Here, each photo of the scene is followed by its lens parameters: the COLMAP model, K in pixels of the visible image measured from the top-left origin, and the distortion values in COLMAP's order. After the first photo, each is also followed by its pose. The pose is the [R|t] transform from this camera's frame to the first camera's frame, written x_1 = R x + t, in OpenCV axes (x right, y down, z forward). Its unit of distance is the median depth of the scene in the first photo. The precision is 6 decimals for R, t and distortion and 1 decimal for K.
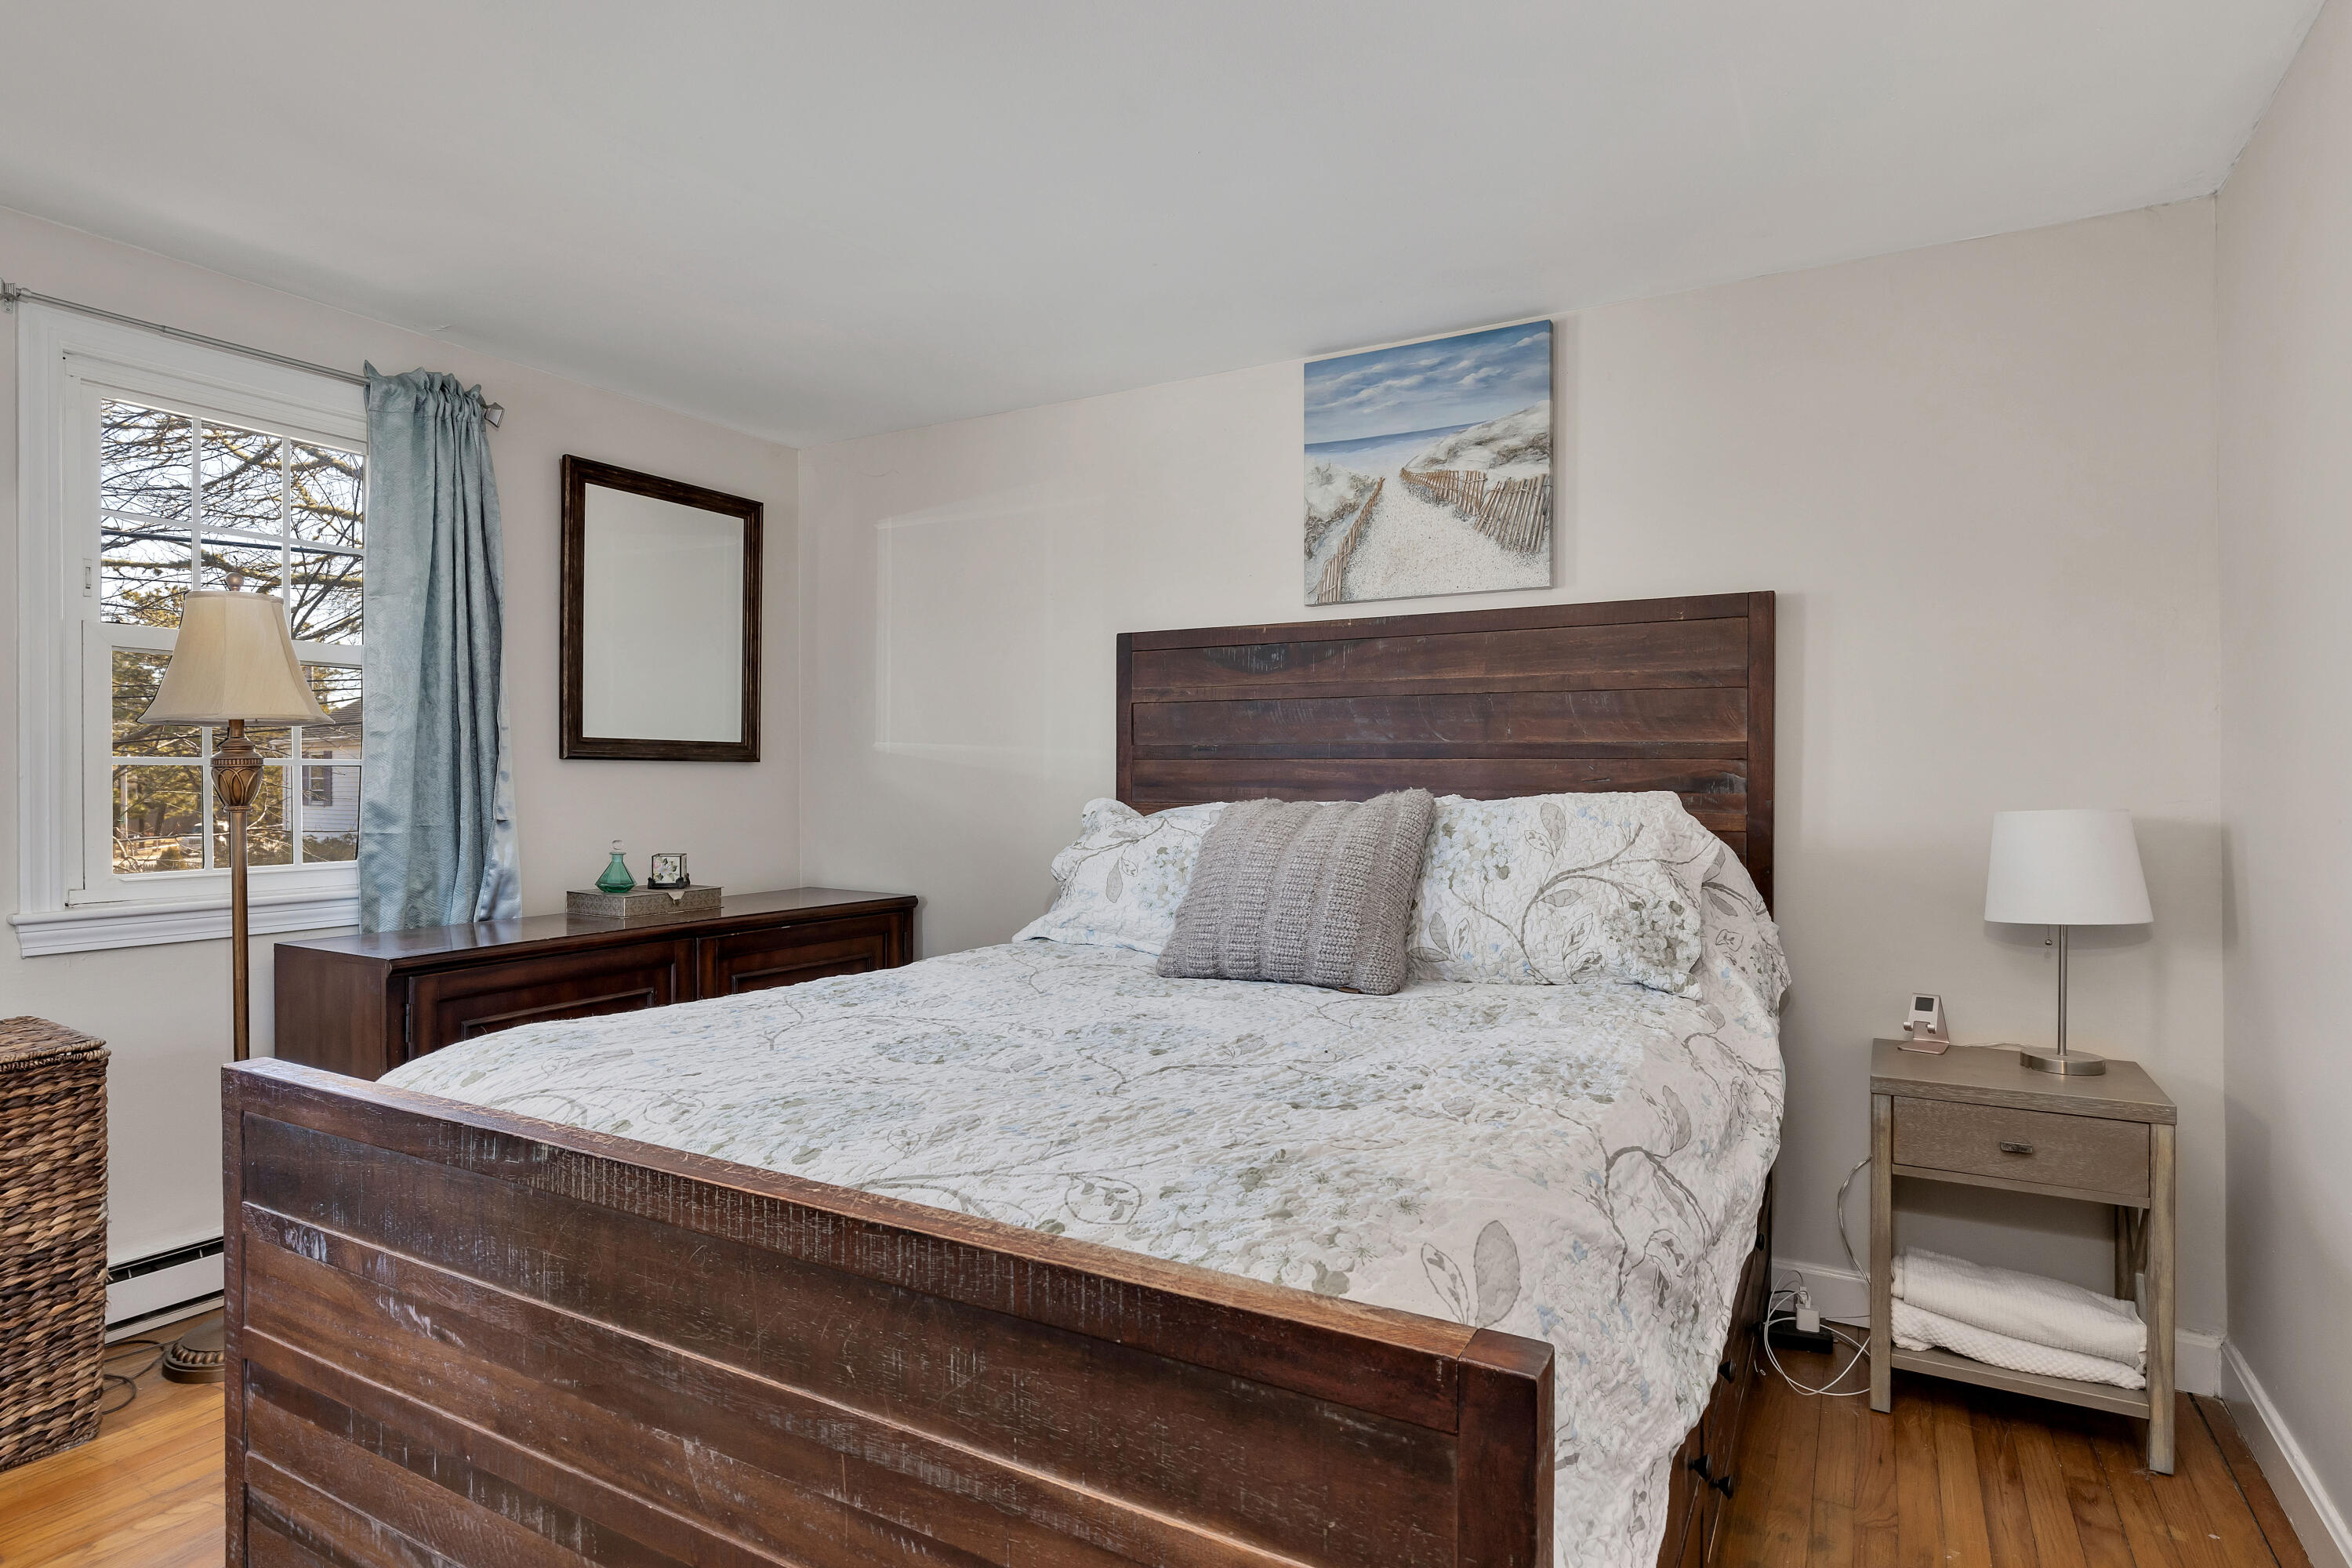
lens RADIAL K [[1225.9, 0, 1187.6], [0, 1225.9, 770.9], [0, 0, 1]] dist [0.002886, 0.000090]
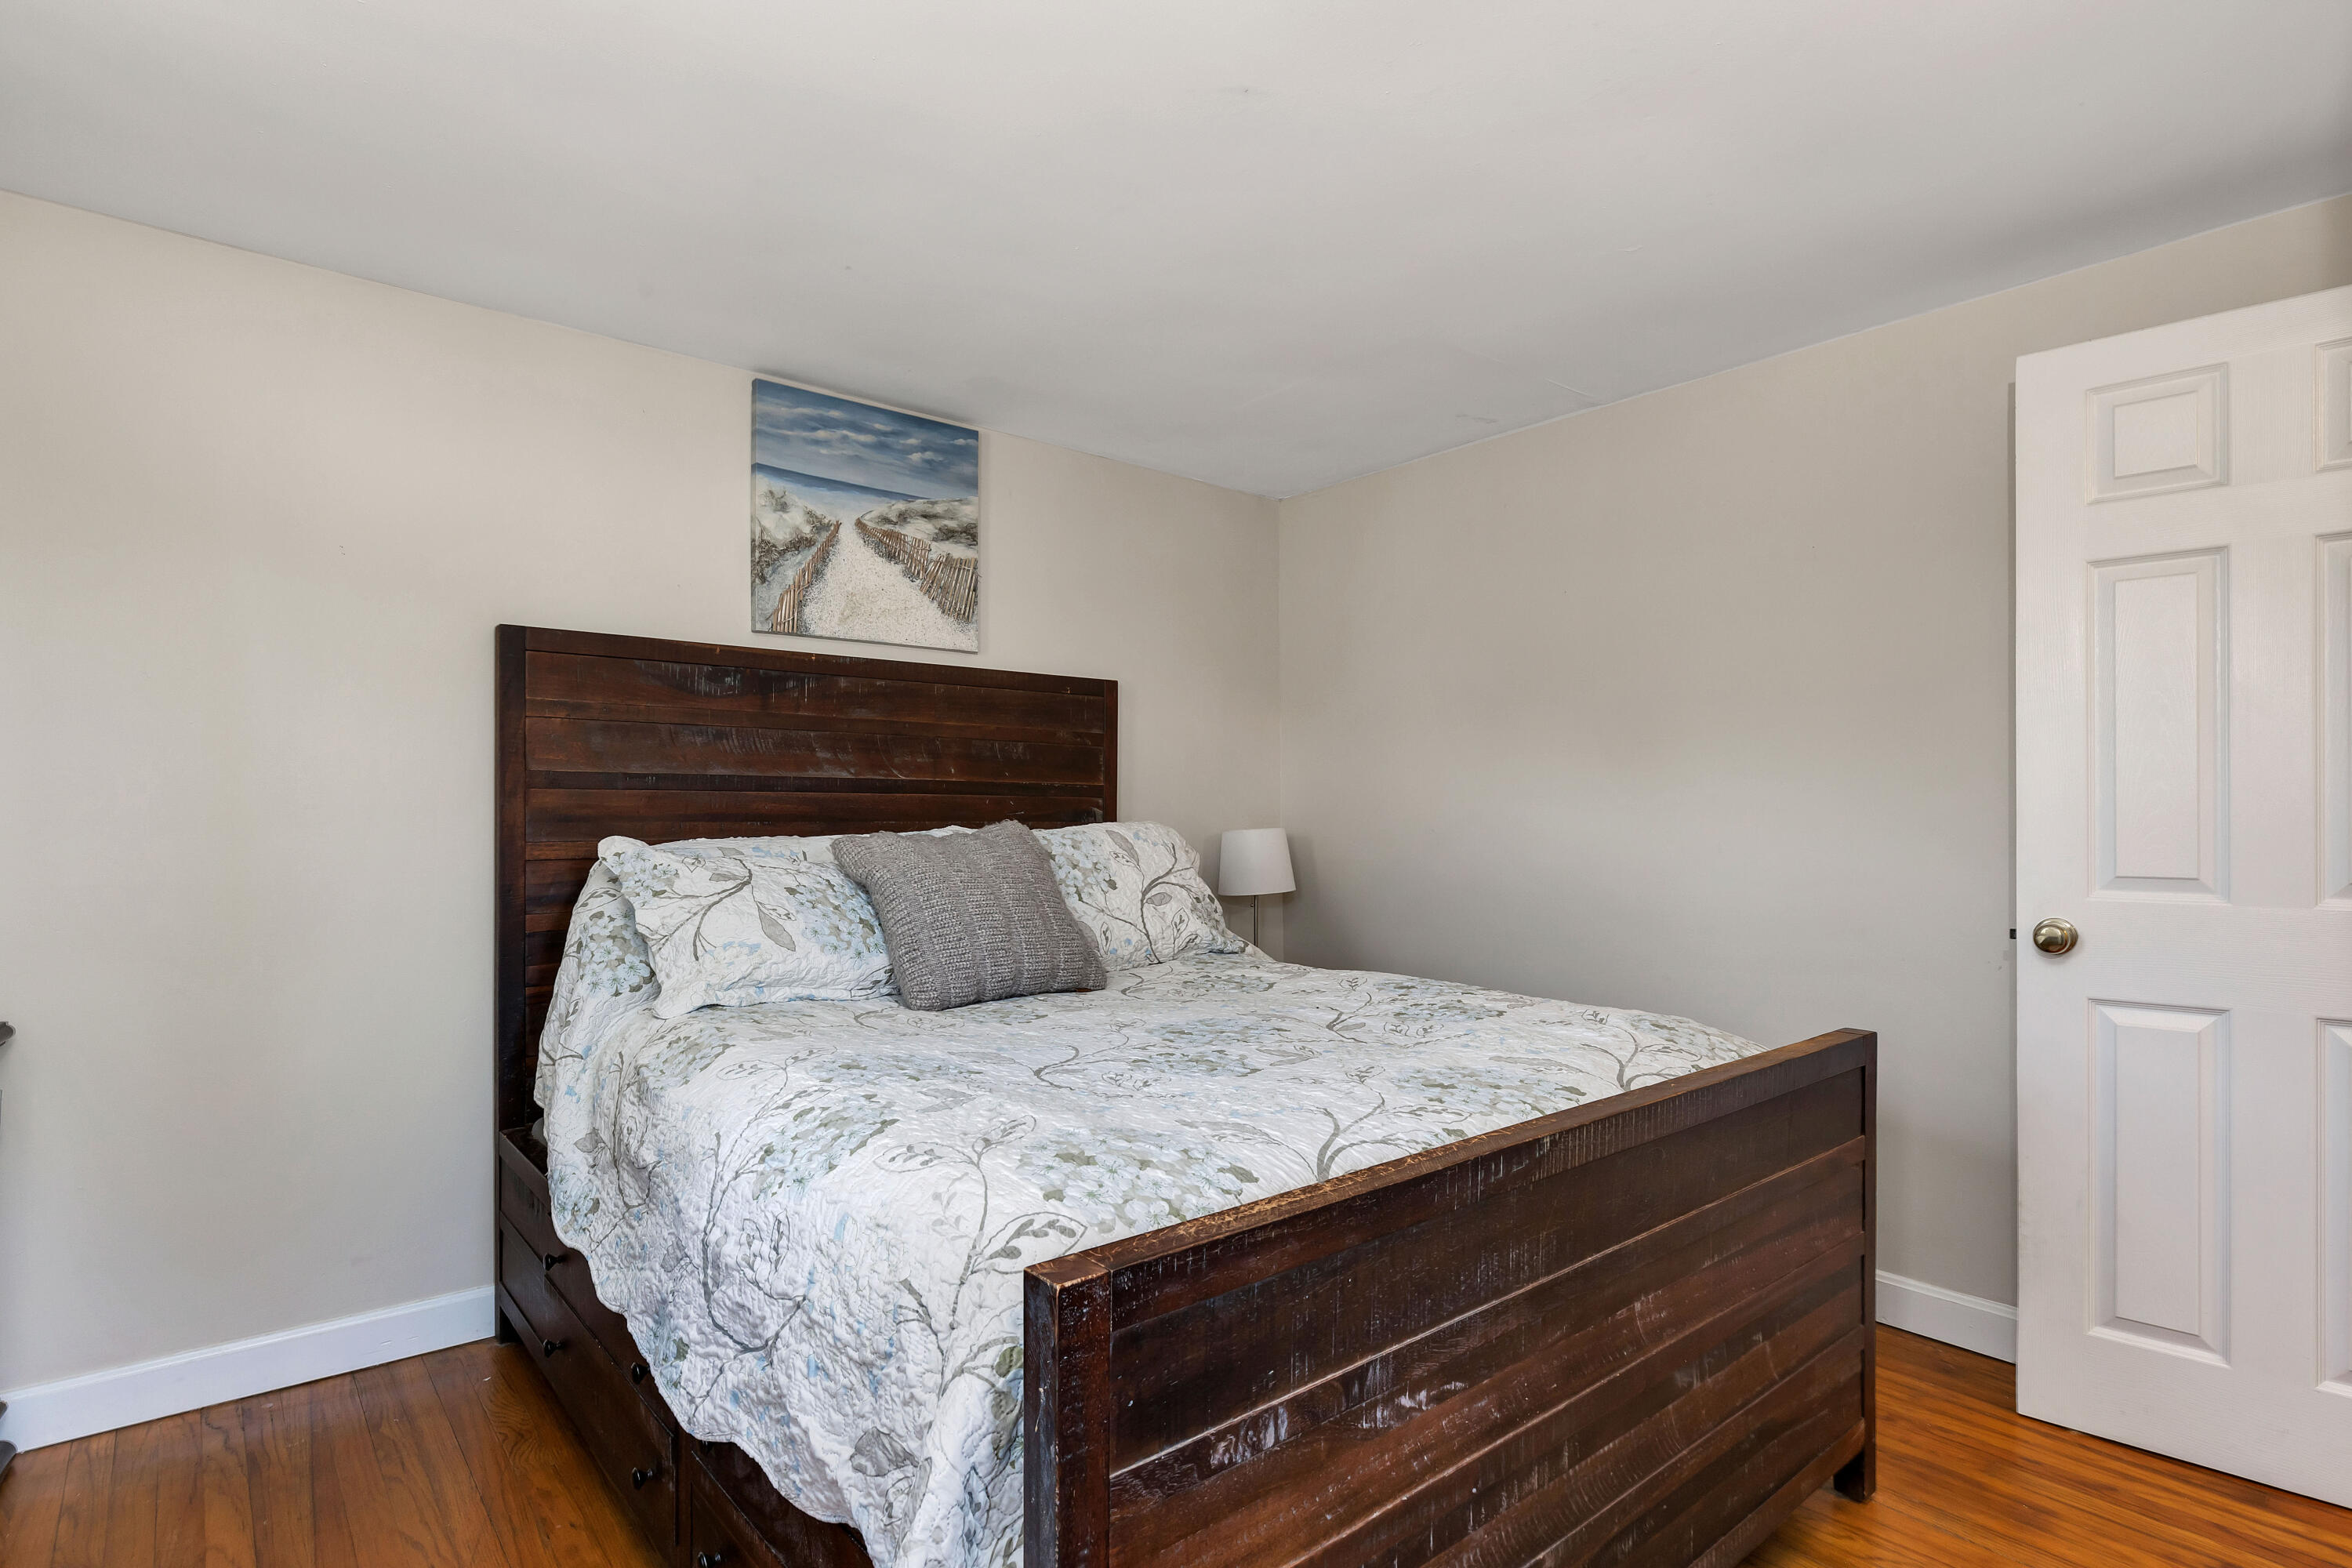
lens RADIAL K [[1182.3, 0, 1181.2], [0, 1182.3, 795.4], [0, 0, 1]] dist [-0.001589, -0.000154]
pose [[0.351720, 0.011597, 0.936033, -0.689606], [-0.005049, 0.999932, -0.010492, 0.001606], [-0.936092, -0.001036, 0.351755, 0.386920]]
